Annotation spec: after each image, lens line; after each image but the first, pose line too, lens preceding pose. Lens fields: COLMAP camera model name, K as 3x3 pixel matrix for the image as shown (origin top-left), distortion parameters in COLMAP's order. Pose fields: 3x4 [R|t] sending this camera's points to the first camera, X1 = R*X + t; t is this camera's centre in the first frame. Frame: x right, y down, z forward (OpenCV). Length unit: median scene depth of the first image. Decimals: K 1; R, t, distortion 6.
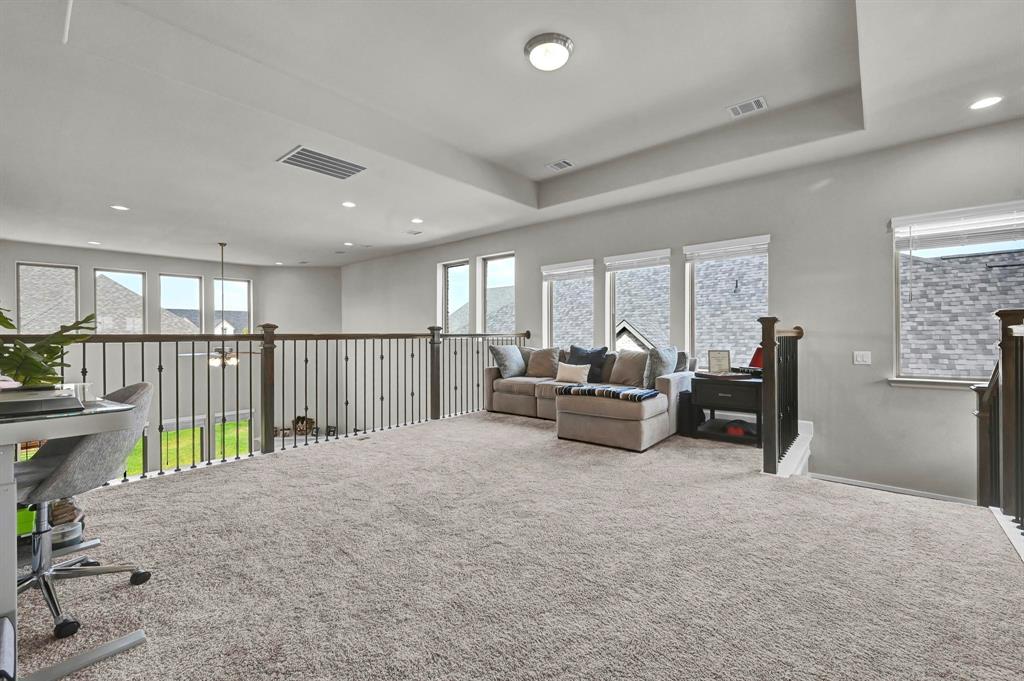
lens RADIAL K [[417.2, 0, 514.7], [0, 417.2, 332.2], [0, 0, 1]] dist [0.000287, 0.000139]
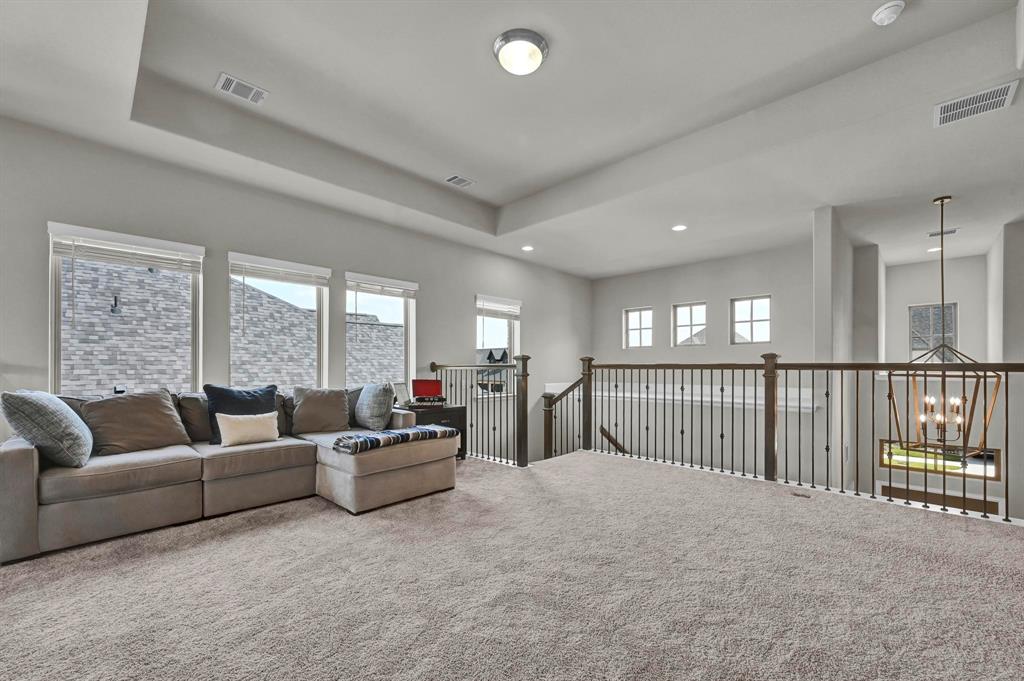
lens RADIAL K [[420.9, 0, 516.1], [0, 420.9, 364.3], [0, 0, 1]] dist [0.000083, 0.000083]
pose [[0.045840, 0.015047, 0.998835, -0.480193], [-0.008191, 0.999859, -0.014687, 0.008547], [-0.998915, -0.007508, 0.045957, 0.568289]]
